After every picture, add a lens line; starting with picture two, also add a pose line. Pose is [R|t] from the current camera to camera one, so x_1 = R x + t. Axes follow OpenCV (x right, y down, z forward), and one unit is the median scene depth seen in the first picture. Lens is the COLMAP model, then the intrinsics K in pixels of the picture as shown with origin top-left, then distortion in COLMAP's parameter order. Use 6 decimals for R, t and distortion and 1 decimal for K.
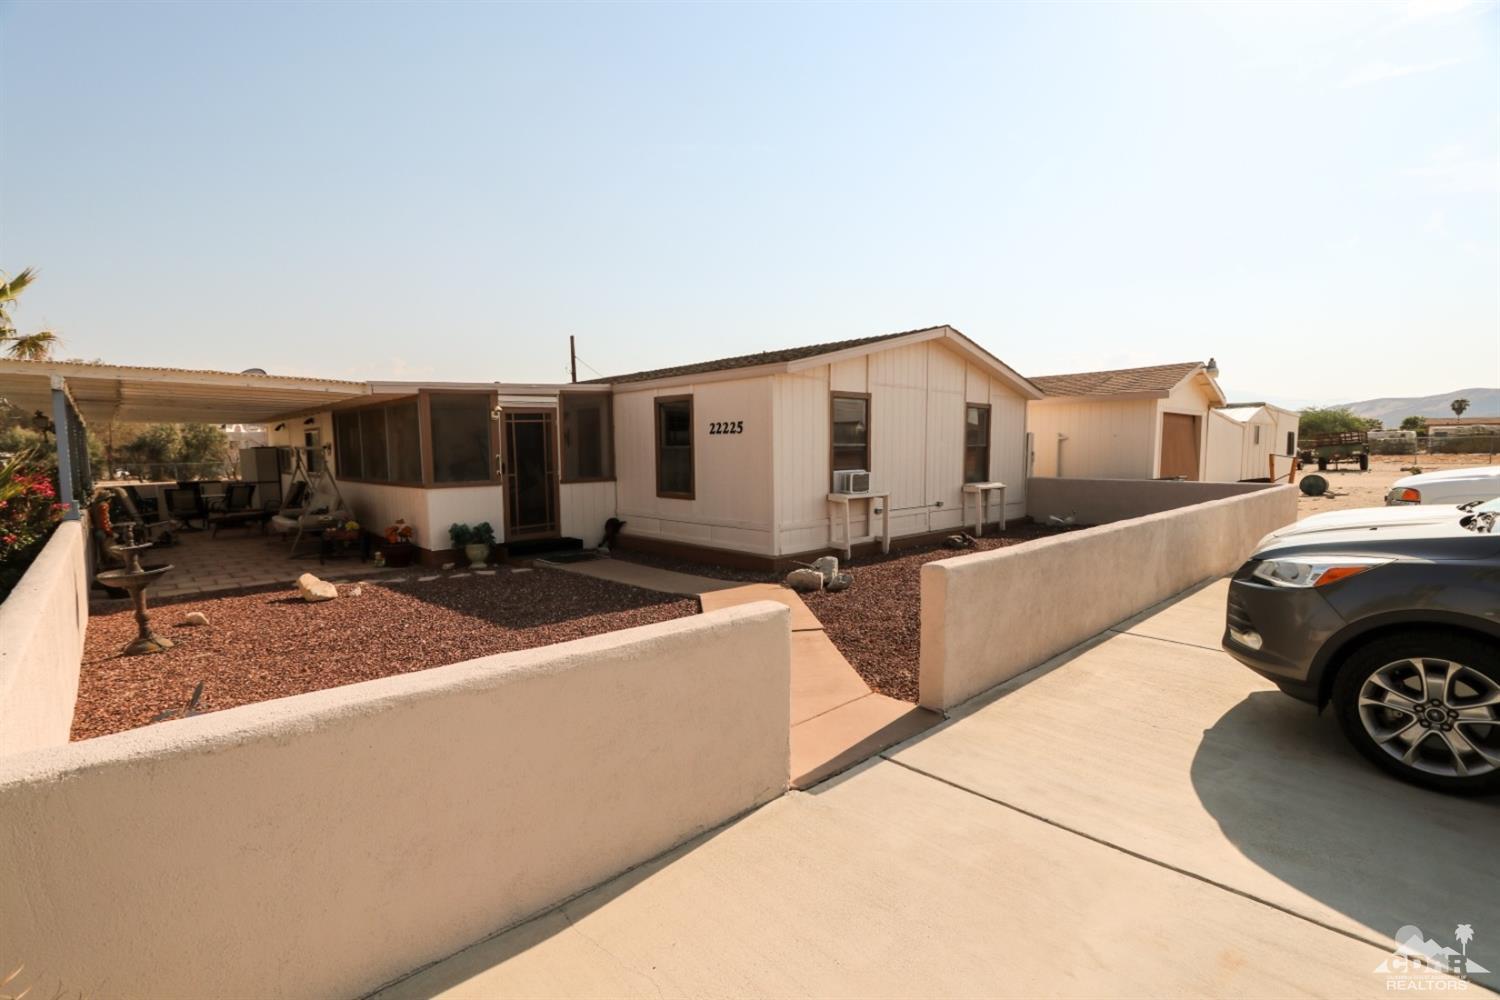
lens RADIAL K [[685.9, 0, 753.9], [0, 685.9, 507.8], [0, 0, 1]] dist [-0.000358, -0.000030]
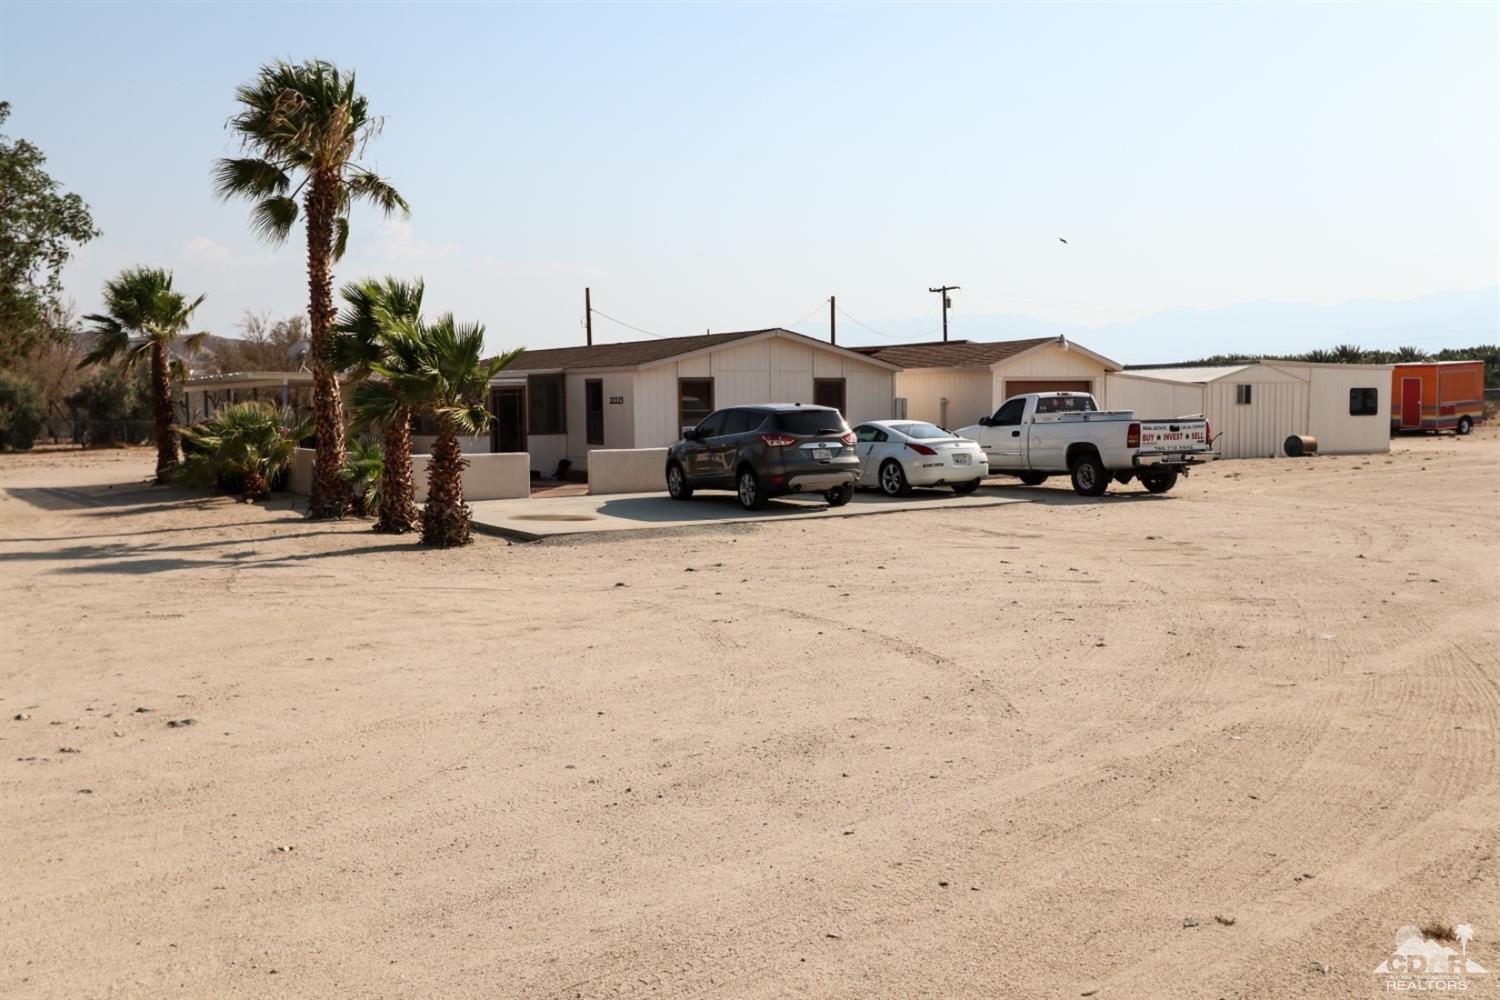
lens RADIAL K [[1471.6, 0, 748.9], [0, 1471.6, 499.3], [0, 0, 1]] dist [-0.005278, 0.000000]
pose [[0.973722, 0.016709, -0.227124, 0.915259], [-0.020444, 0.999692, -0.014104, 0.140719], [0.226818, 0.018377, 0.973764, -2.012257]]
